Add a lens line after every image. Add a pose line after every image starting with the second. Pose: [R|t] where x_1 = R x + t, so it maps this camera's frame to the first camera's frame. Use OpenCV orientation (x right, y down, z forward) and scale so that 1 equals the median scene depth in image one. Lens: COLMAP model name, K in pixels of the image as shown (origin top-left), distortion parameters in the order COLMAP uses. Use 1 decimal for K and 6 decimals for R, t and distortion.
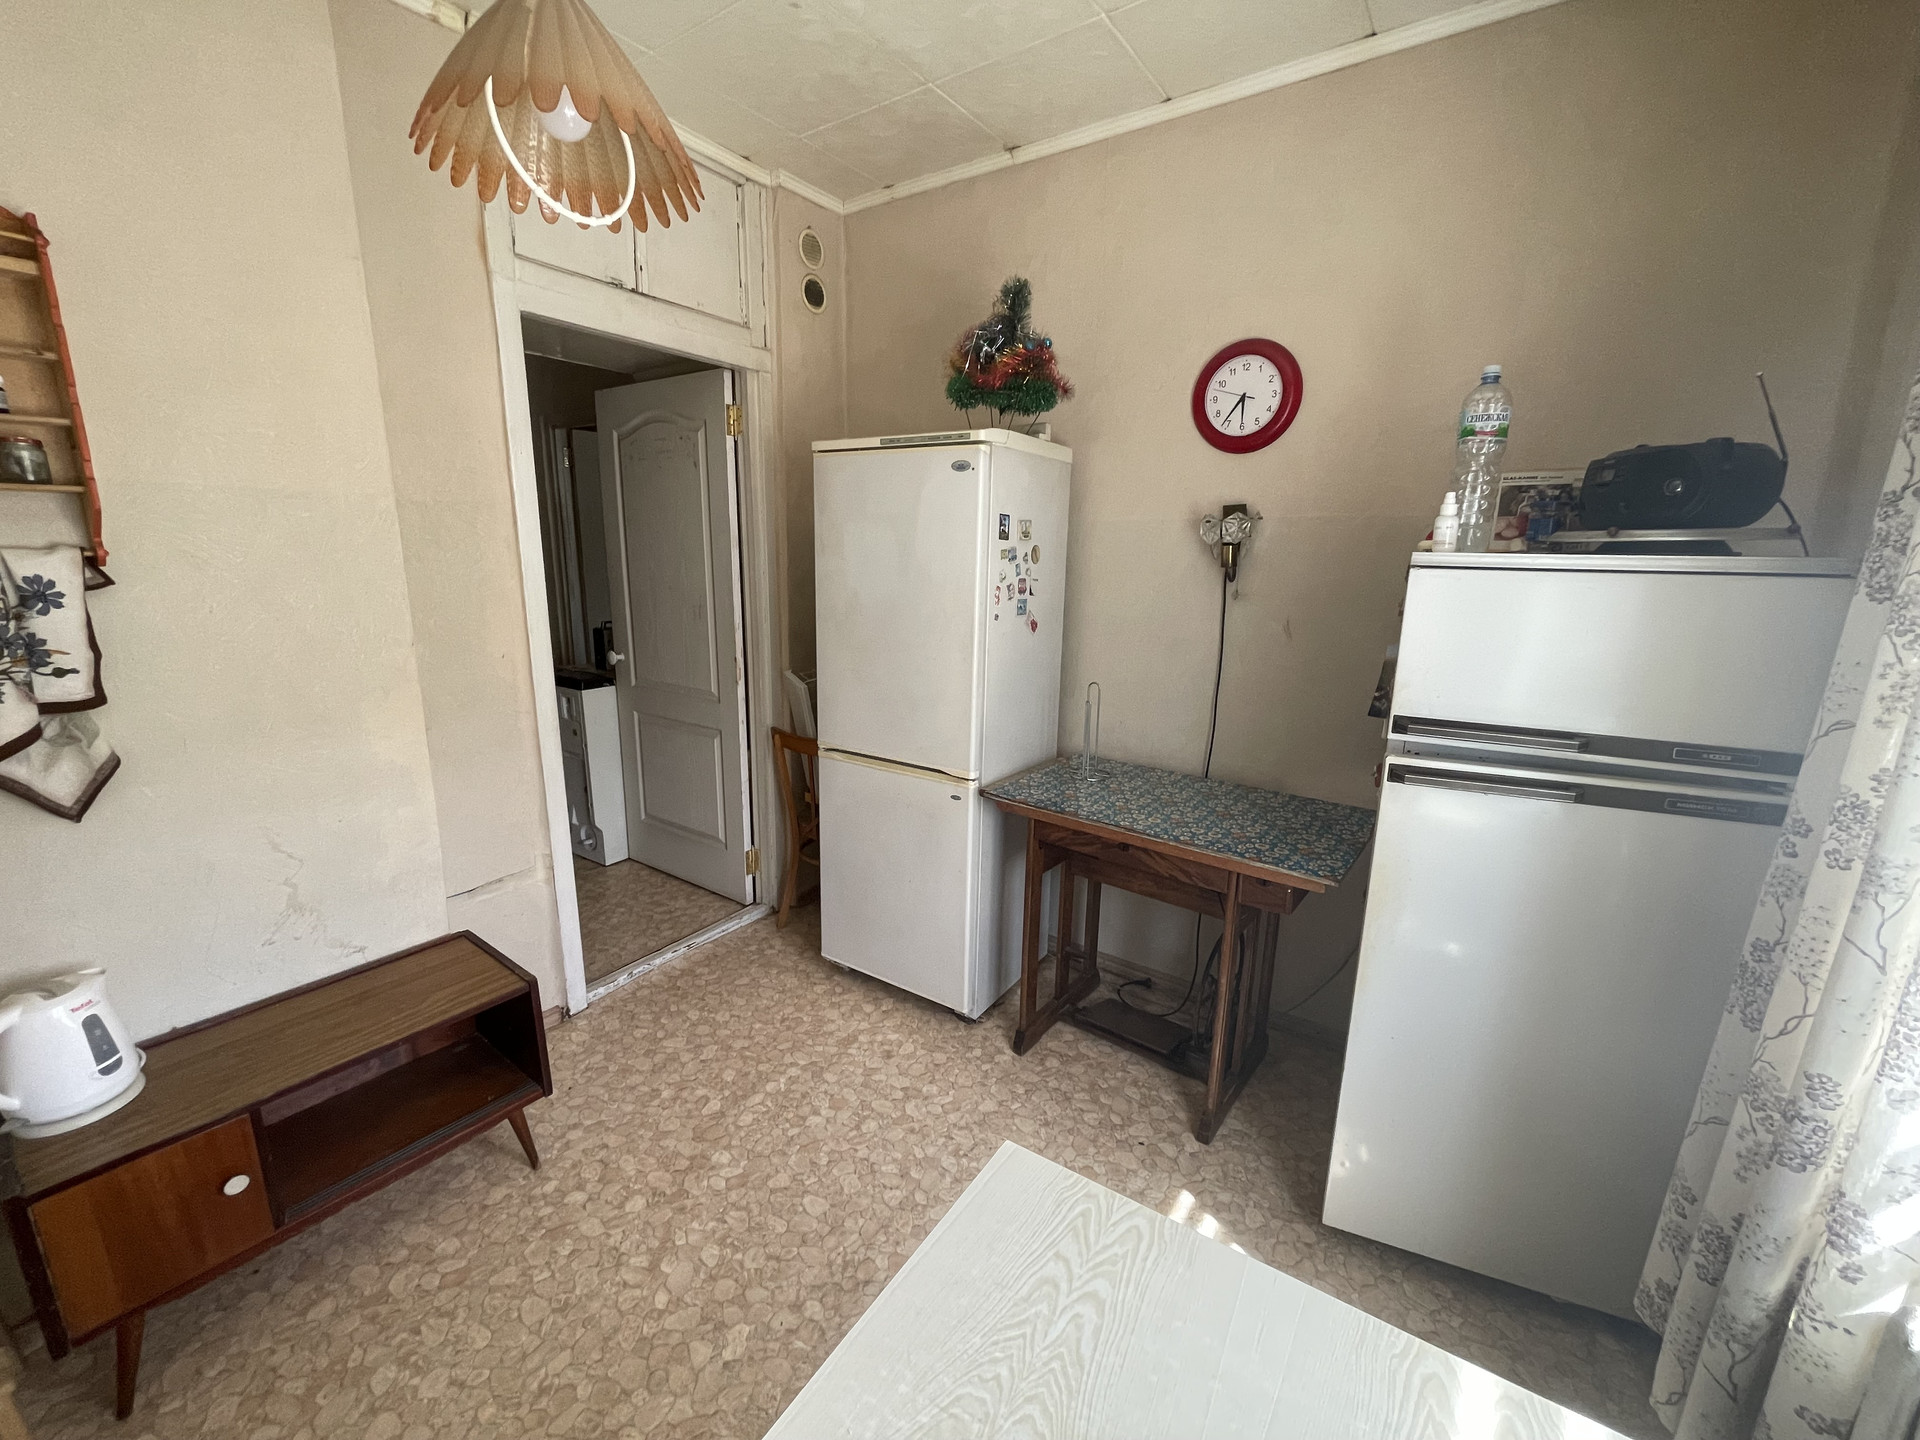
lens RADIAL K [[785.8, 0, 960.0], [0, 785.8, 720.0], [0, 0, 1]] dist [0.000156, -0.000149]
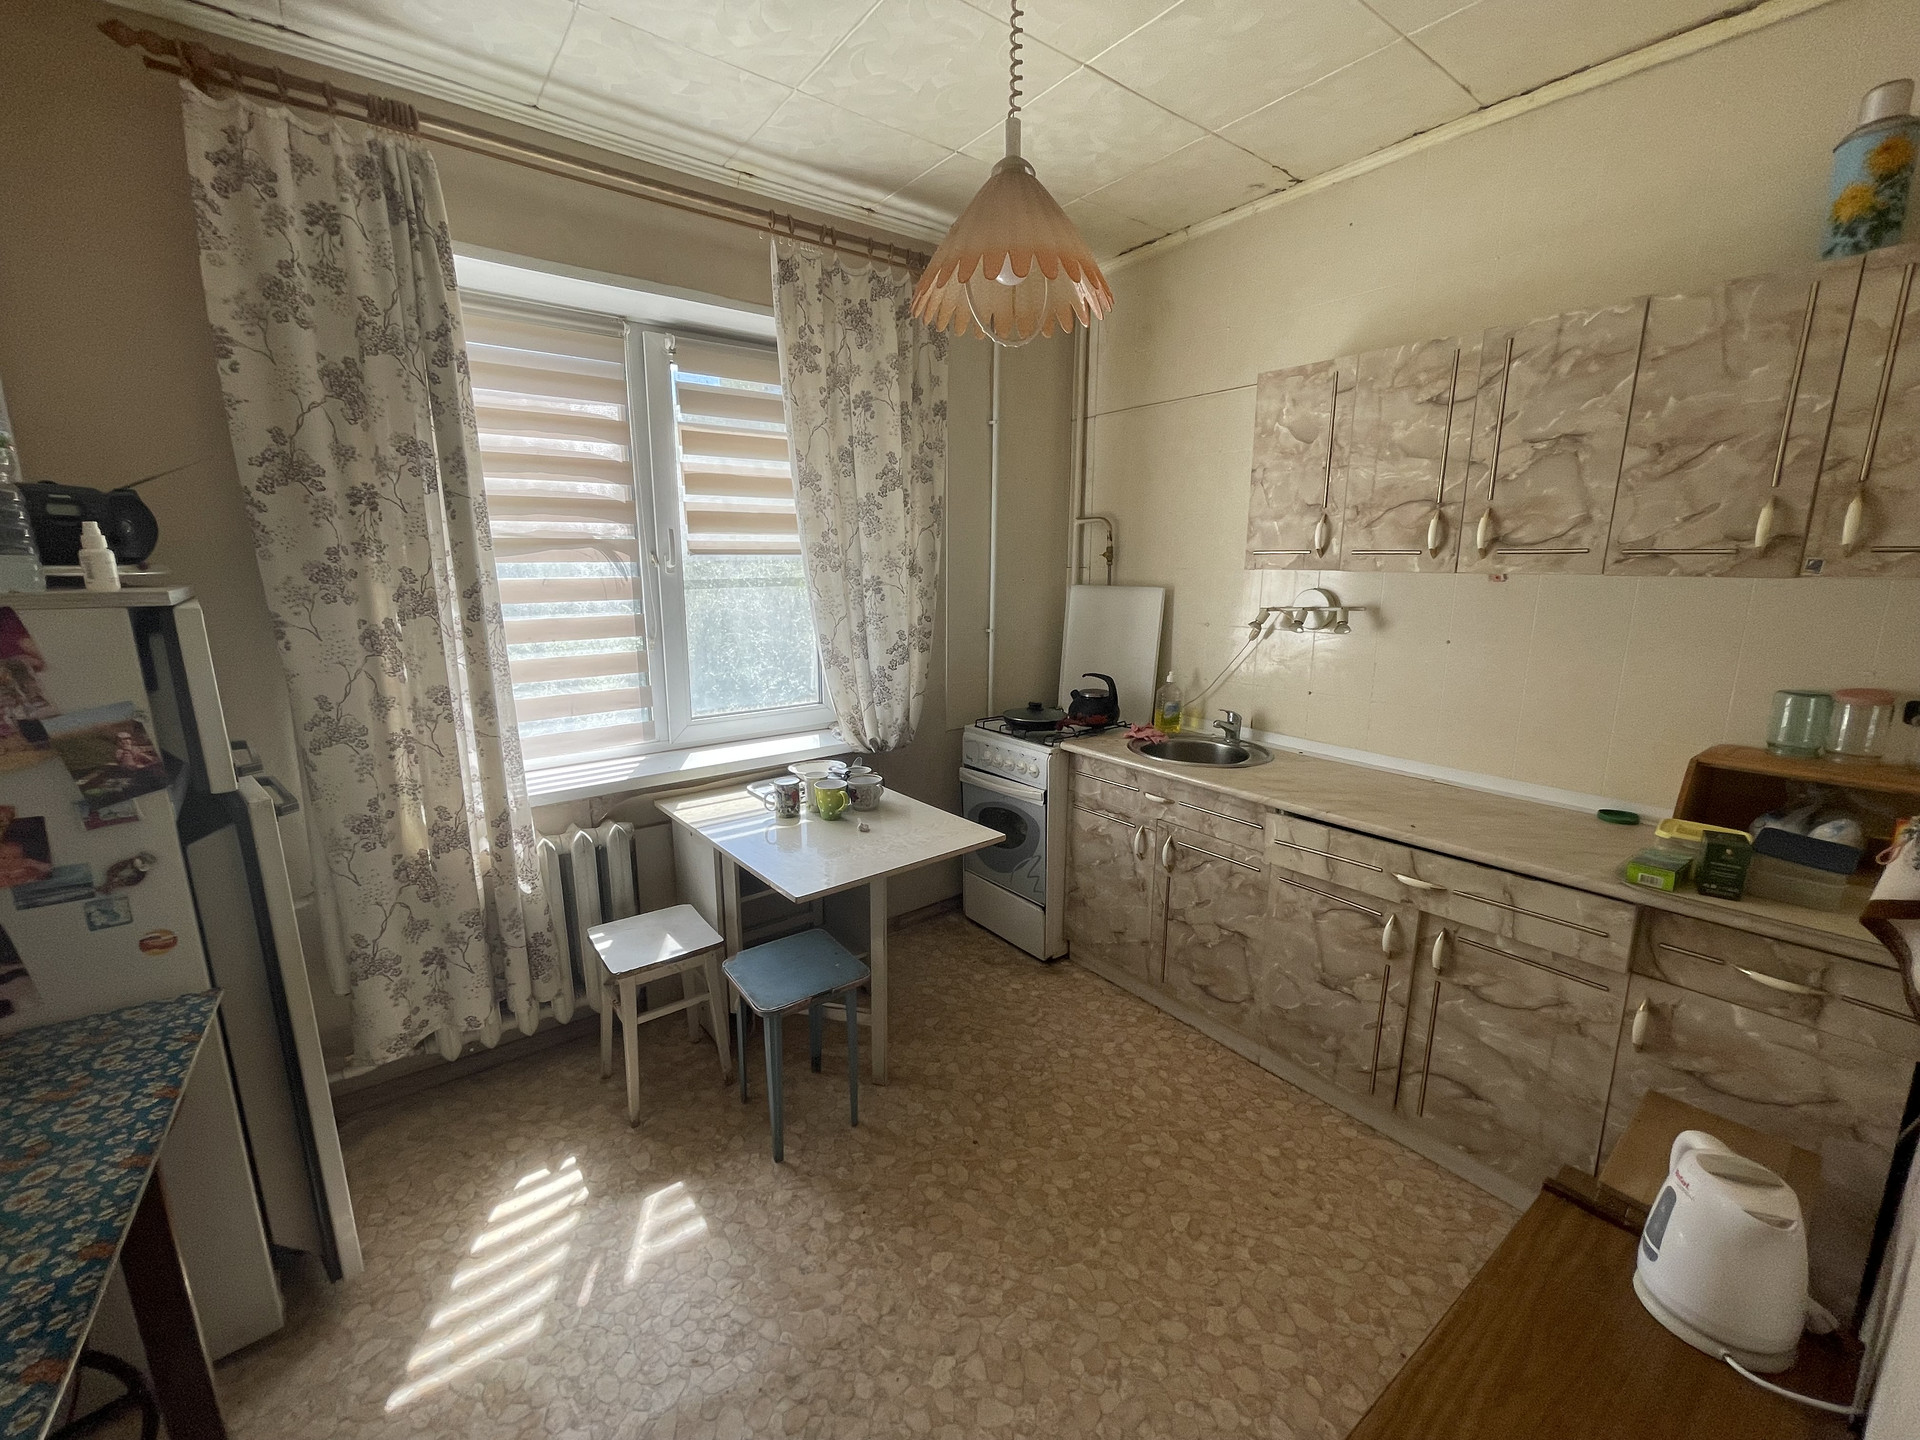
lens RADIAL K [[778.0, 0, 957.7], [0, 778.0, 724.4], [0, 0, 1]] dist [-0.002067, -0.000294]
pose [[-0.954569, -0.072409, 0.289060, -0.362746], [0.053821, 0.912183, 0.406233, -0.255586], [-0.293091, 0.403335, -0.866844, 1.039297]]
